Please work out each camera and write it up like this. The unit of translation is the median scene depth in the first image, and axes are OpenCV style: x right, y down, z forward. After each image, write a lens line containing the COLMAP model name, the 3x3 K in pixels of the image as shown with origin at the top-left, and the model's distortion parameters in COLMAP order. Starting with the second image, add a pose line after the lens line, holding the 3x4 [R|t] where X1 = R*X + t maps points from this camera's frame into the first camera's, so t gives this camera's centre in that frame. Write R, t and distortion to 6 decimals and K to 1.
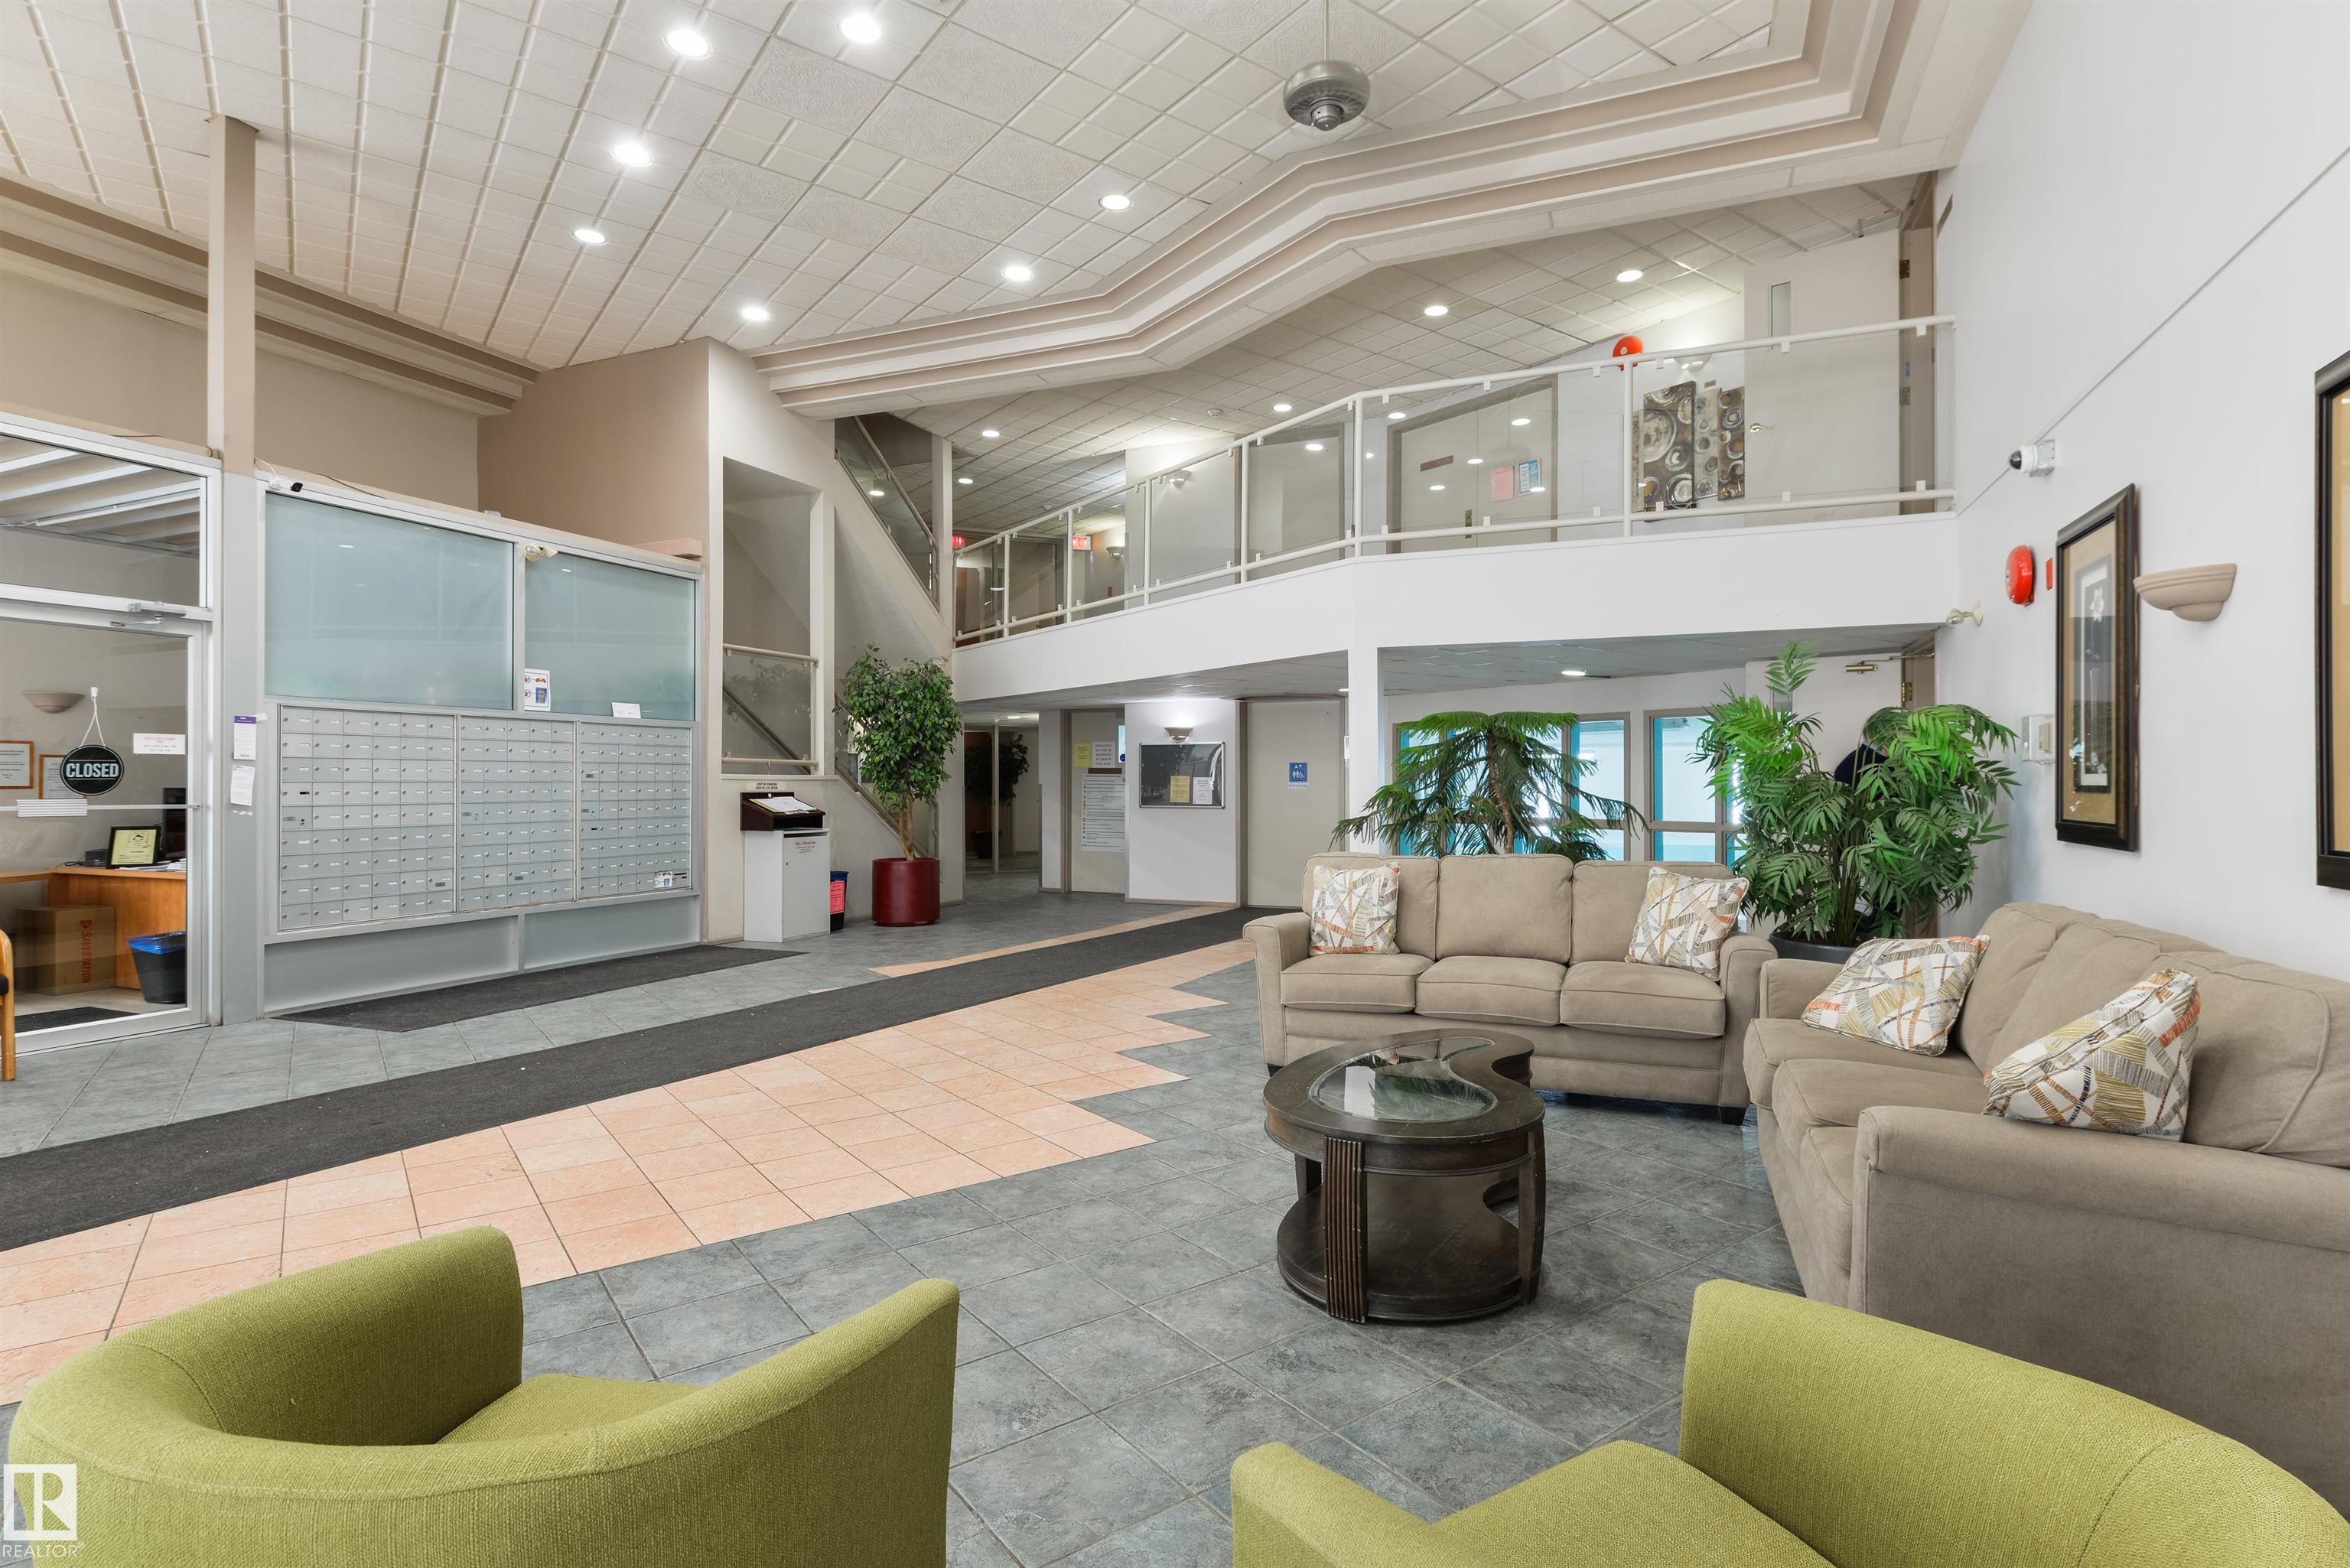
lens RADIAL K [[1185.9, 0, 1239.7], [0, 1185.9, 777.7], [0, 0, 1]] dist [0.000071, 0.000057]
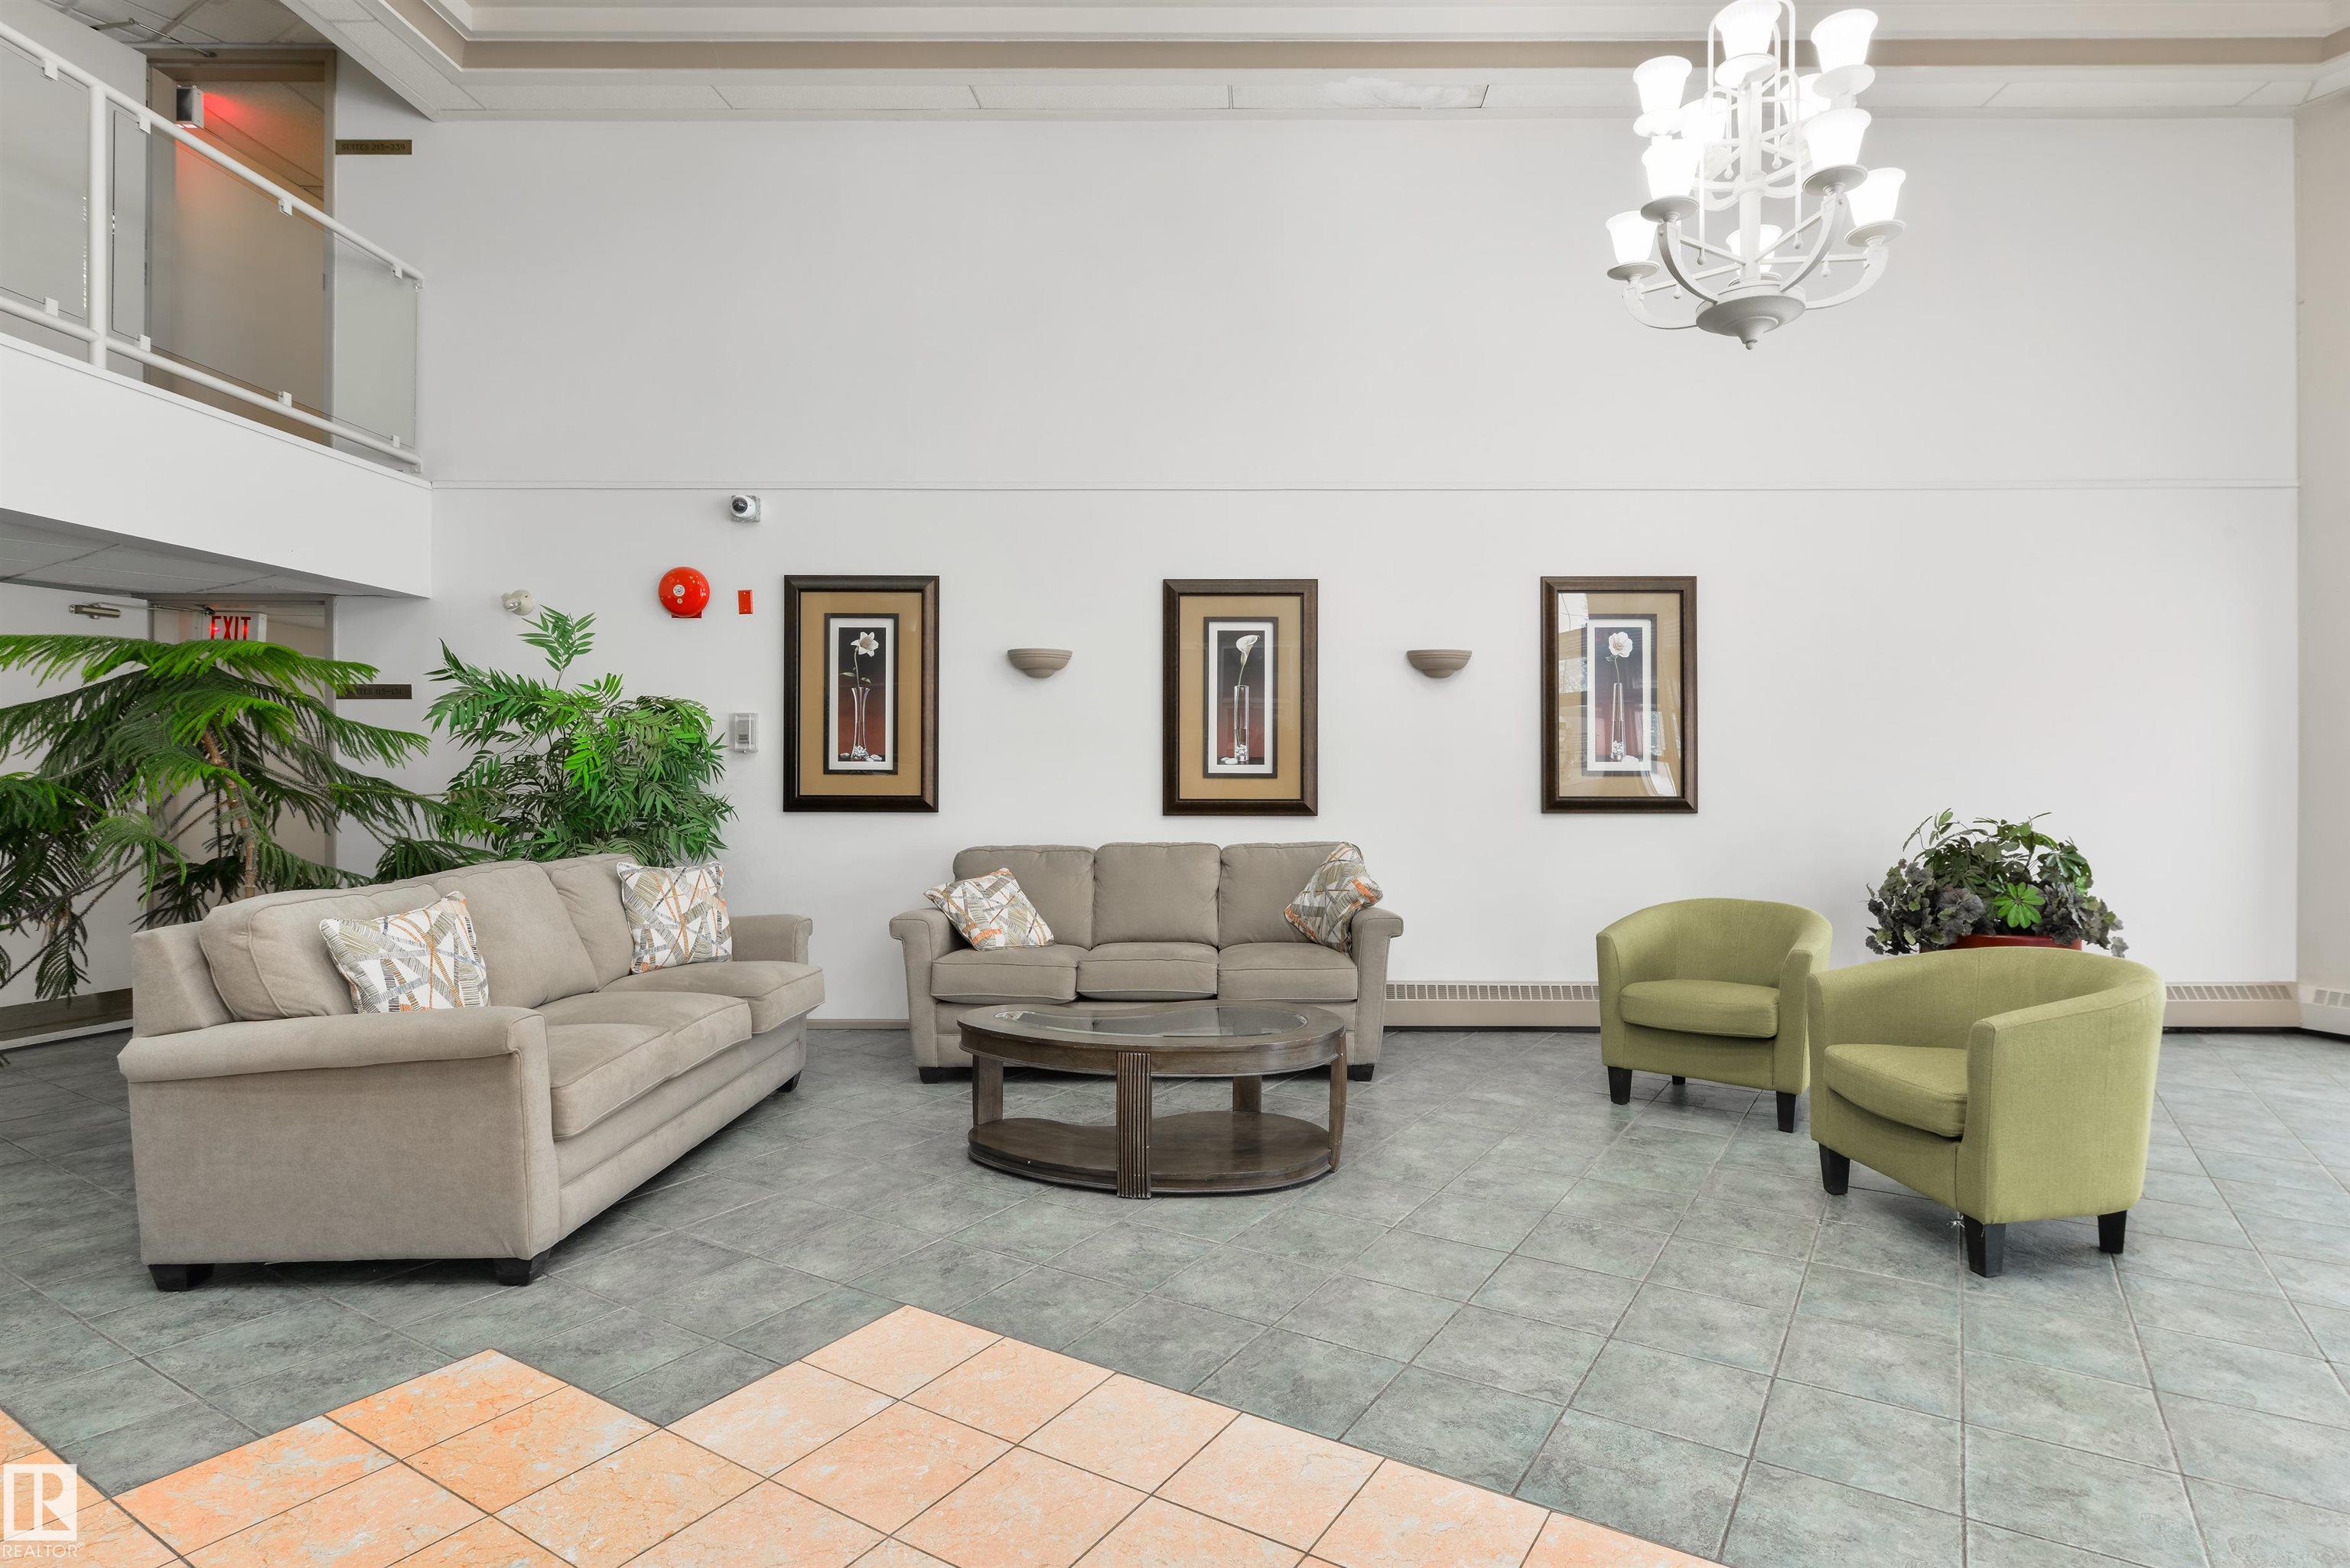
lens RADIAL K [[1185.9, 0, 1239.7], [0, 1185.9, 777.7], [0, 0, 1]] dist [0.000071, 0.000057]
pose [[-0.358332, -0.004301, 0.933584, -0.791220], [-0.004592, 0.999985, 0.002844, 0.011198], [-0.933583, -0.003268, -0.358346, 1.123149]]
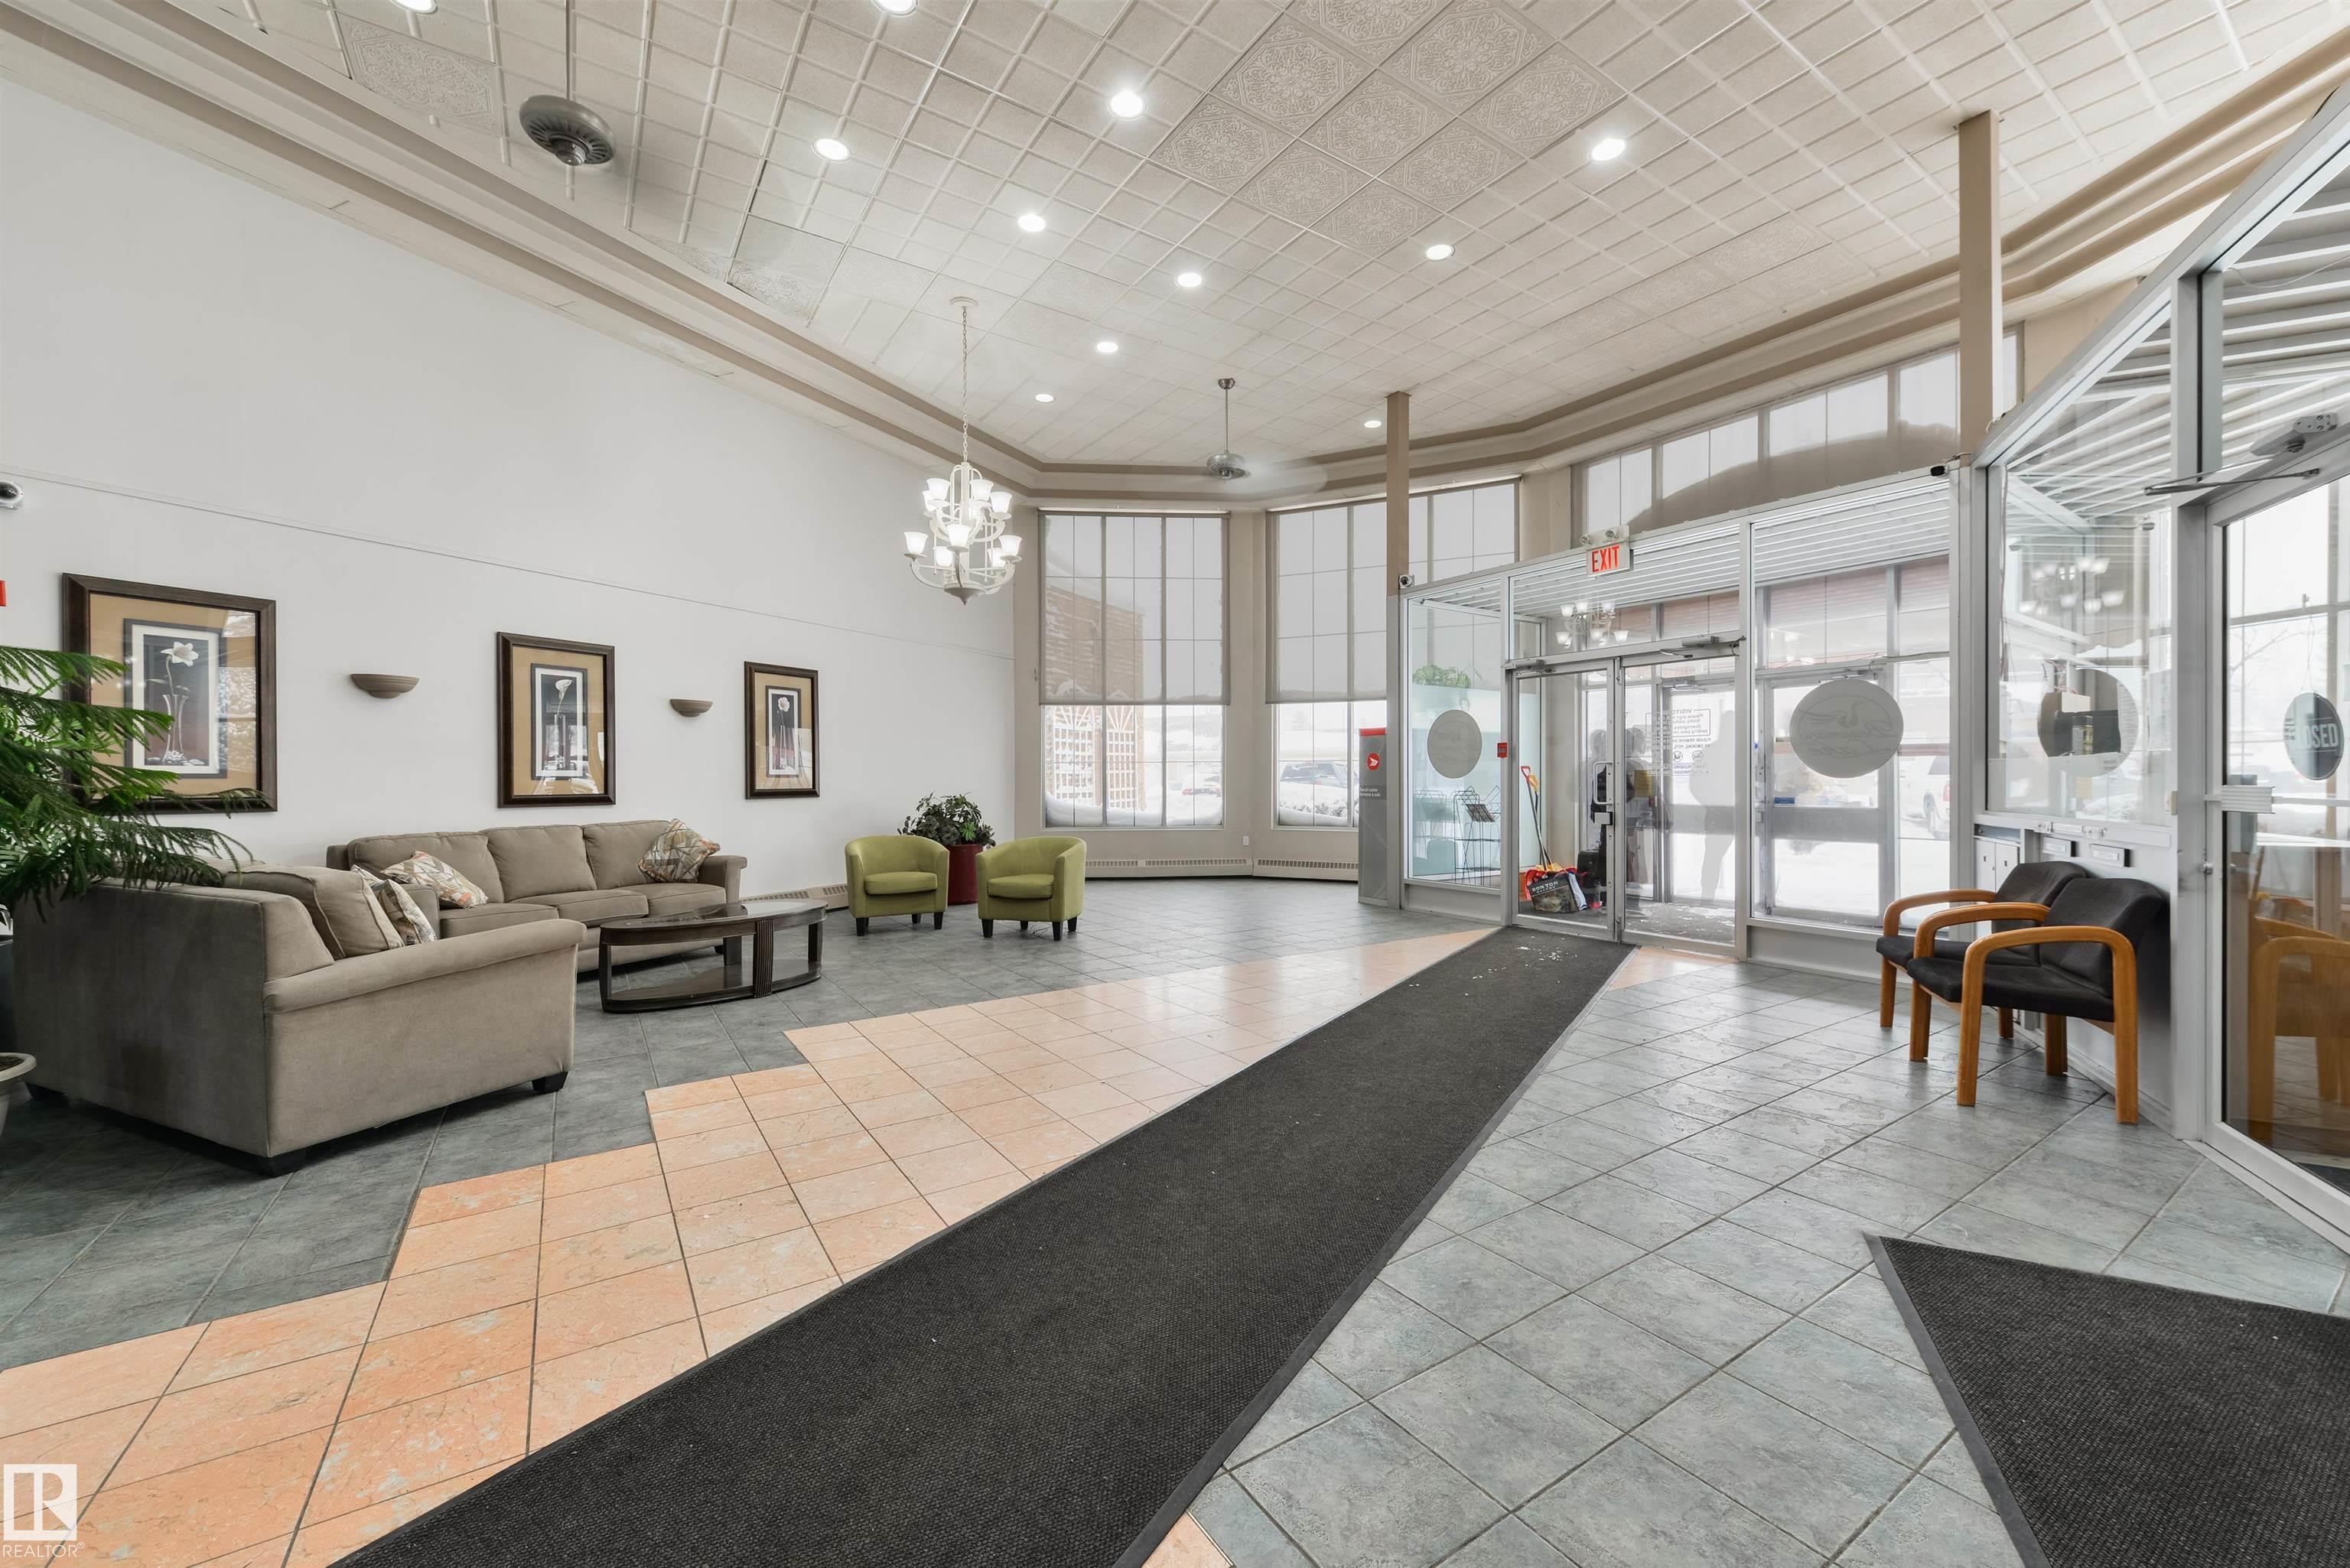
lens RADIAL K [[935.7, 0, 1175.0], [0, 935.7, 784.0], [0, 0, 1]] dist [-0.000302, -0.000037]
pose [[-0.995796, 0.010491, 0.090995, -0.641407], [0.010532, 0.999945, -0.000036, 0.034331], [-0.090990, 0.000923, -0.995851, 2.115976]]
